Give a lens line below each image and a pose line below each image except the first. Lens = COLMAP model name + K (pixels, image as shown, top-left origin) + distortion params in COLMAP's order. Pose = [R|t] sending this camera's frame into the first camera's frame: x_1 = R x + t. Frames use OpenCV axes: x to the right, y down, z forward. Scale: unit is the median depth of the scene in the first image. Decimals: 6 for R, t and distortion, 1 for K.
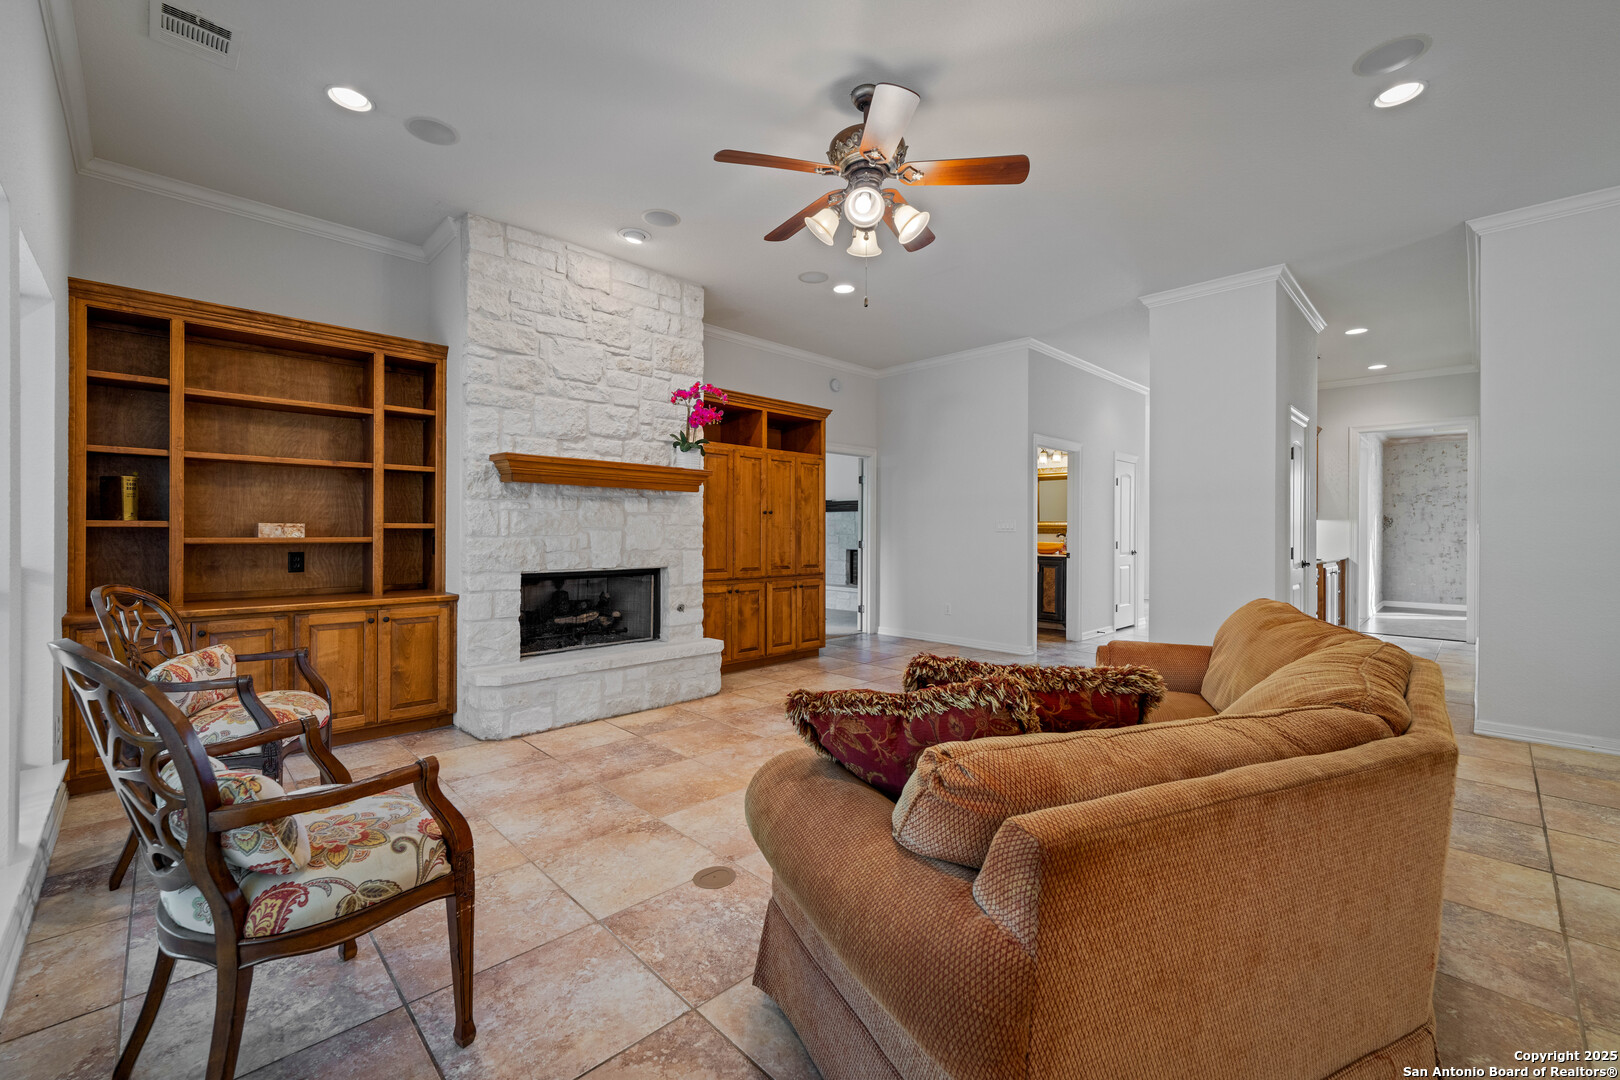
lens RADIAL K [[668.3, 0, 807.2], [0, 668.3, 531.4], [0, 0, 1]] dist [0.002639, 0.000278]
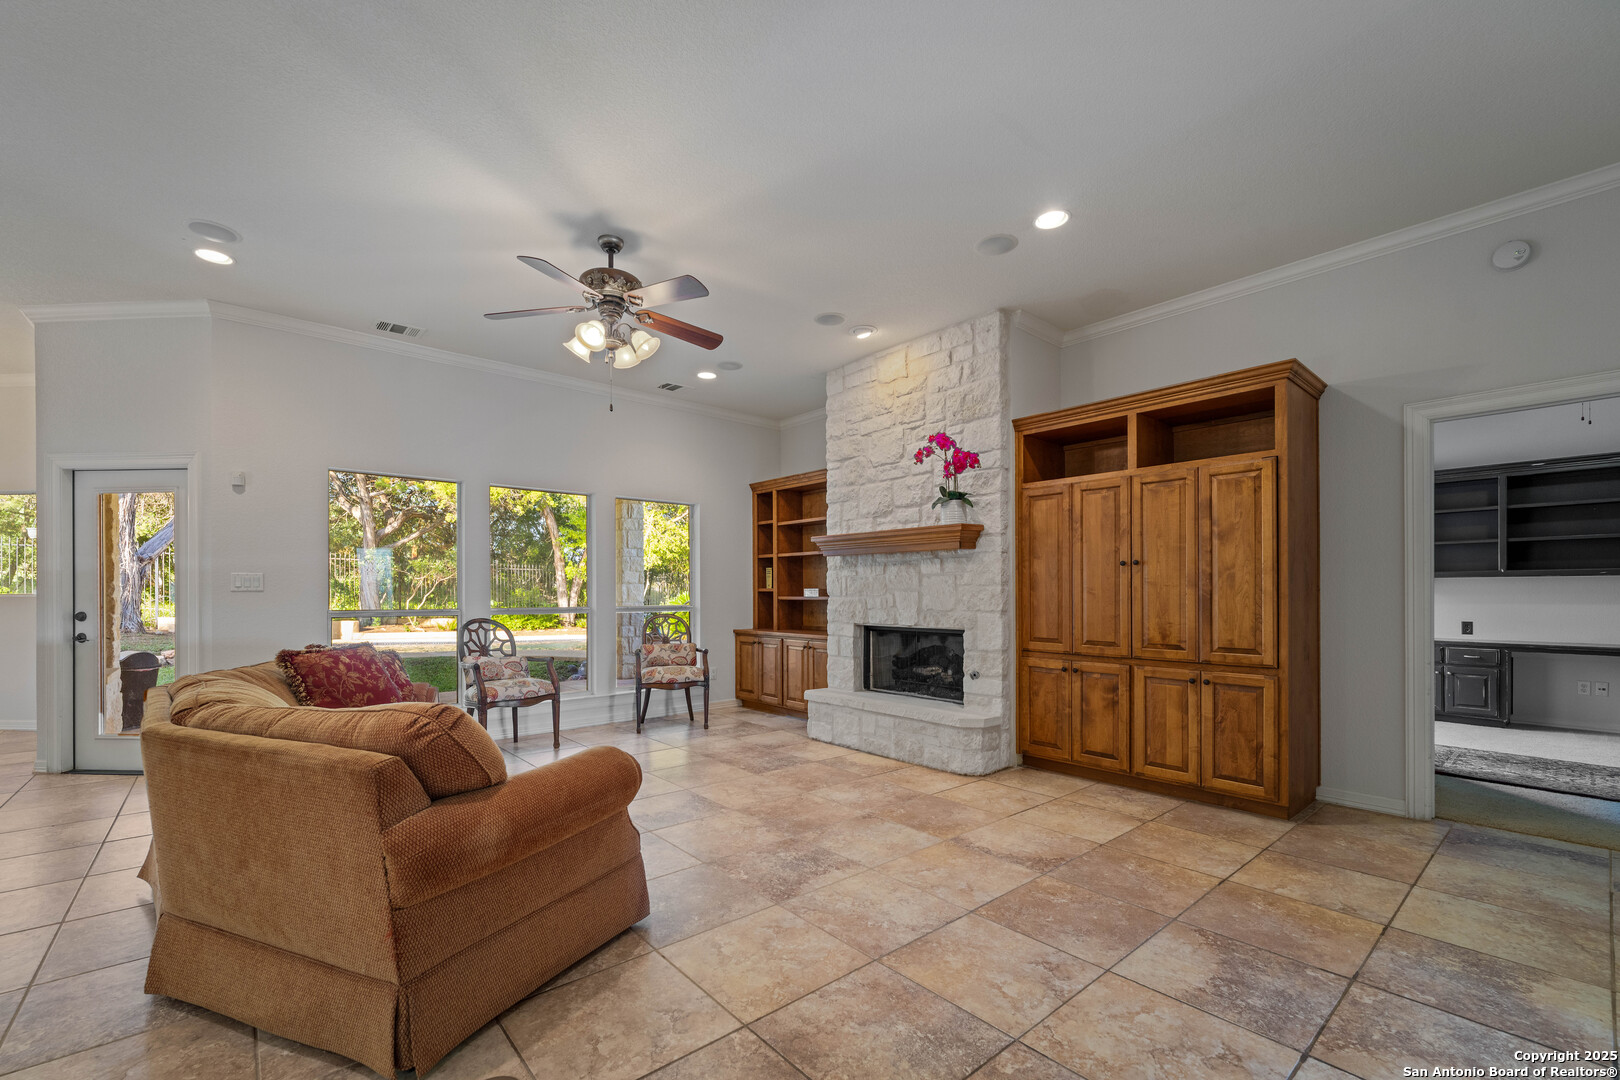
lens RADIAL K [[668.3, 0, 782.2], [0, 668.3, 591.9], [0, 0, 1]] dist [0.002639, 0.000278]
pose [[-0.081857, -0.002838, -0.996640, 0.798920], [0.004803, 0.999983, -0.003242, 0.002035], [0.996633, -0.005052, -0.081842, 0.865455]]
